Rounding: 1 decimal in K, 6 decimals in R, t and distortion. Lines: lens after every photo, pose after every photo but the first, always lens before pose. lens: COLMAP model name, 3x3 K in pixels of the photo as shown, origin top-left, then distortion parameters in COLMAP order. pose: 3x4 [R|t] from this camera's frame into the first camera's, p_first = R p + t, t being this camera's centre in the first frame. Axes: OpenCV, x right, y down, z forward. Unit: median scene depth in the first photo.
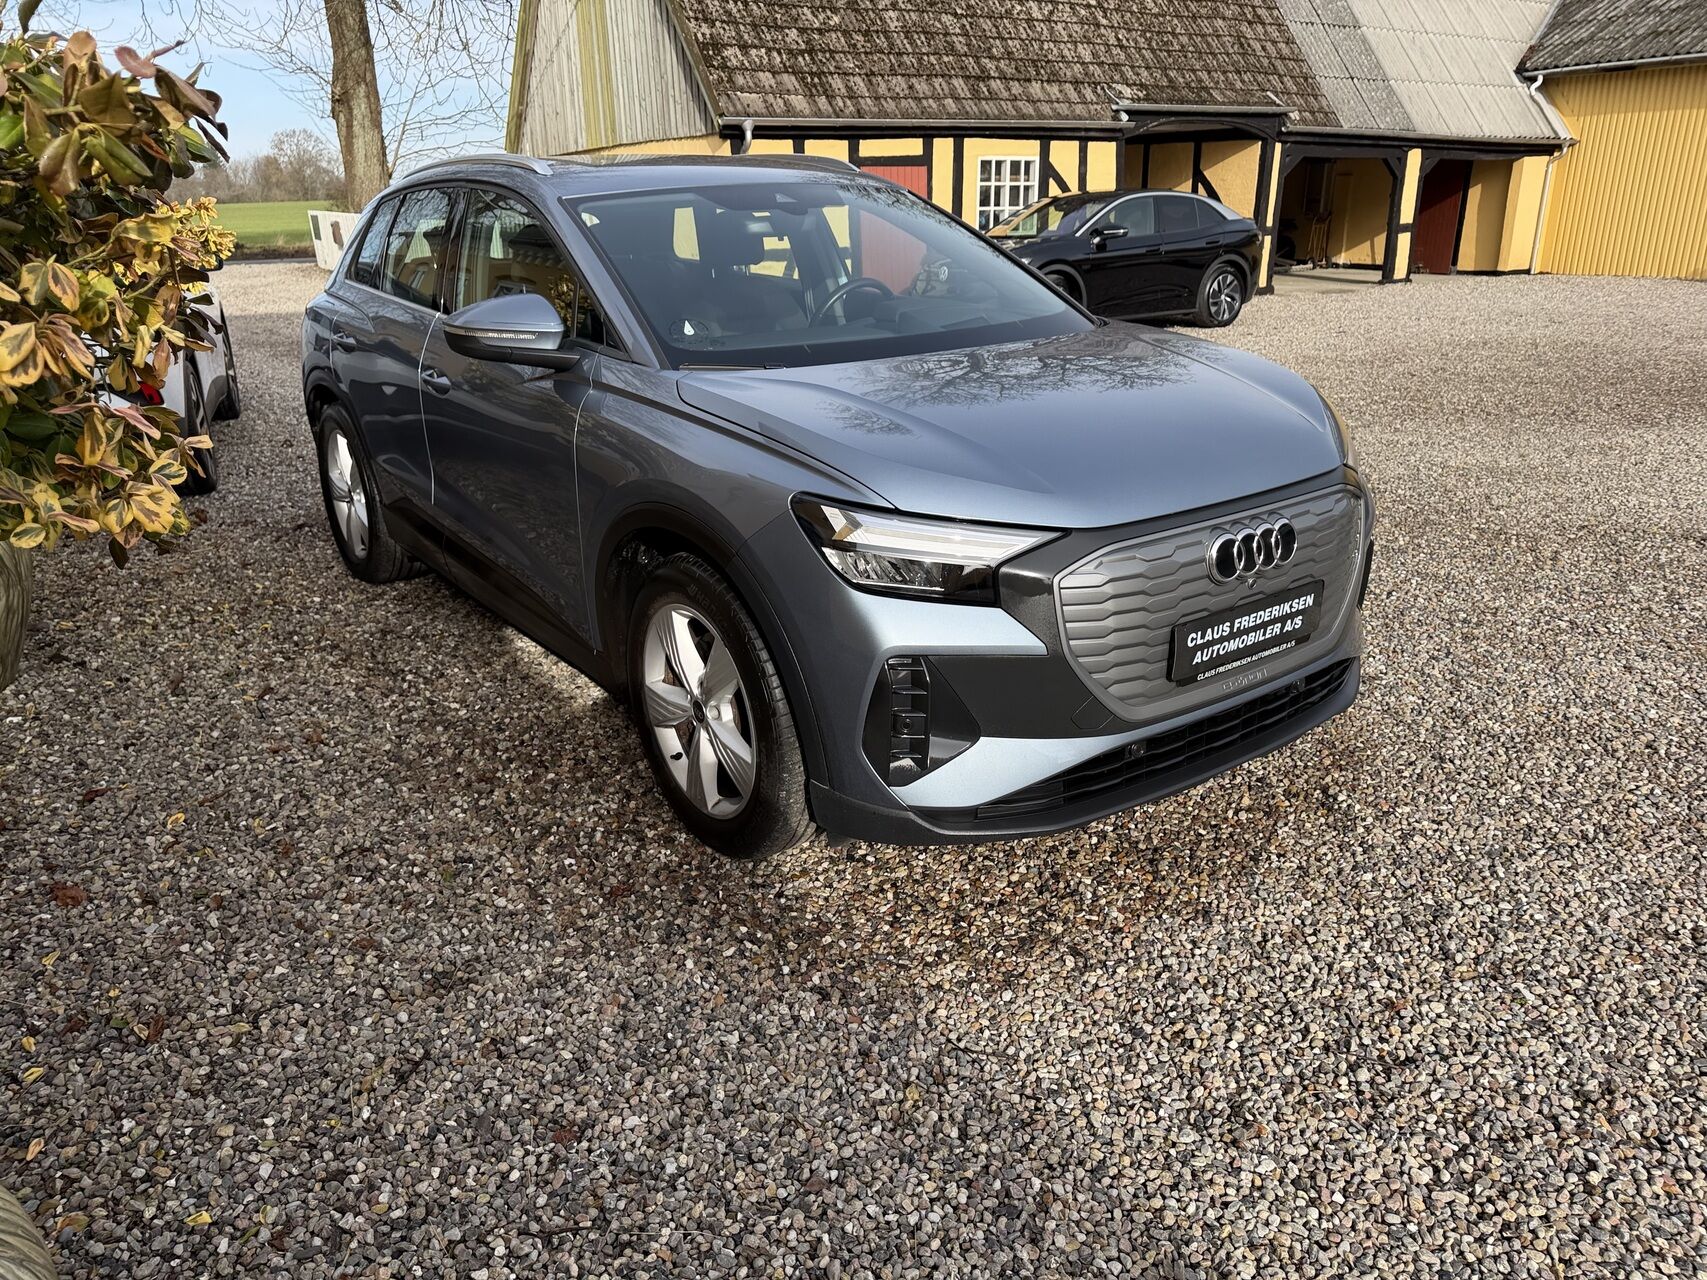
lens RADIAL K [[1197.8, 0, 849.5], [0, 1197.8, 642.0], [0, 0, 1]] dist [0.021363, -0.022496]
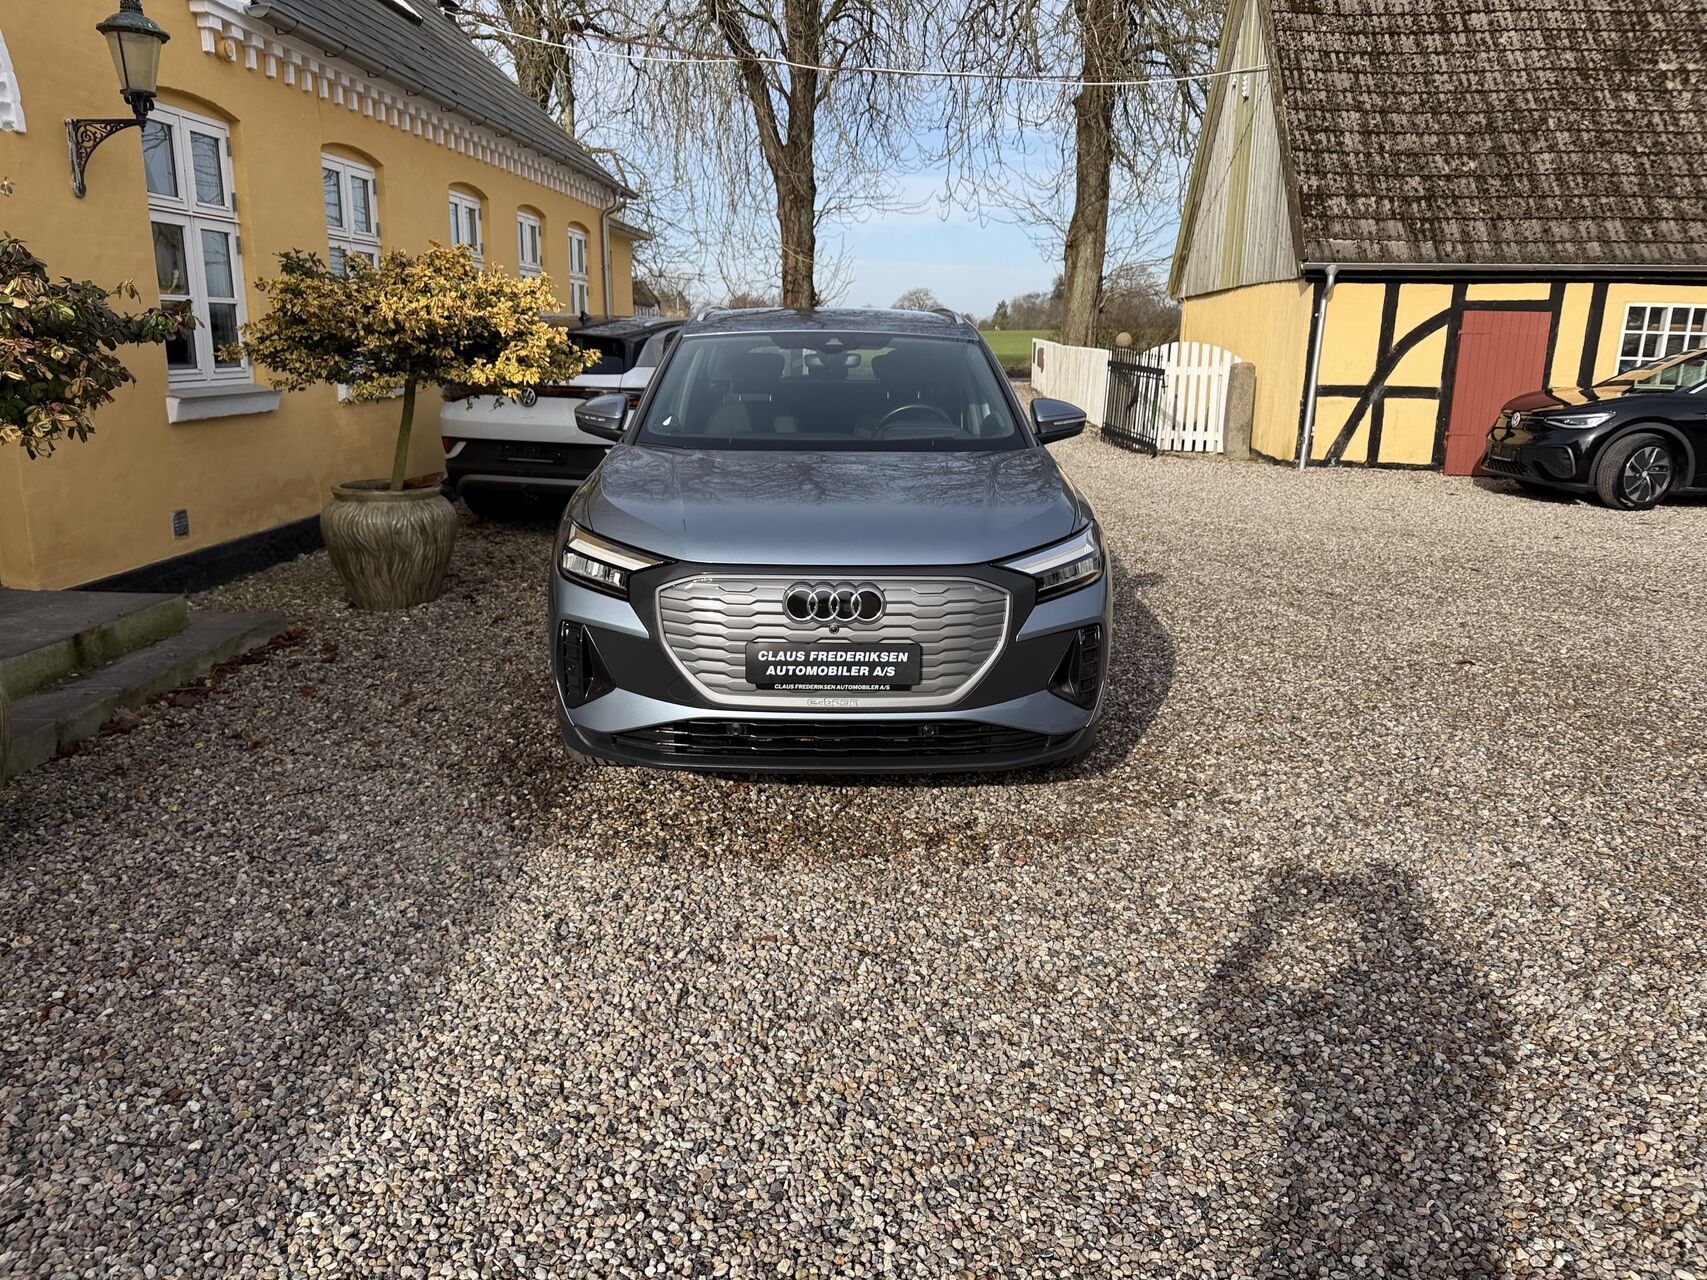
lens RADIAL K [[1197.8, 0, 863.8], [0, 1197.8, 638.4], [0, 0, 1]] dist [0.021363, -0.022496]
pose [[0.816125, 0.173694, -0.551153, 0.197909], [-0.228752, 0.972955, -0.032103, -0.000569], [0.530672, 0.152277, 0.833786, -0.016858]]
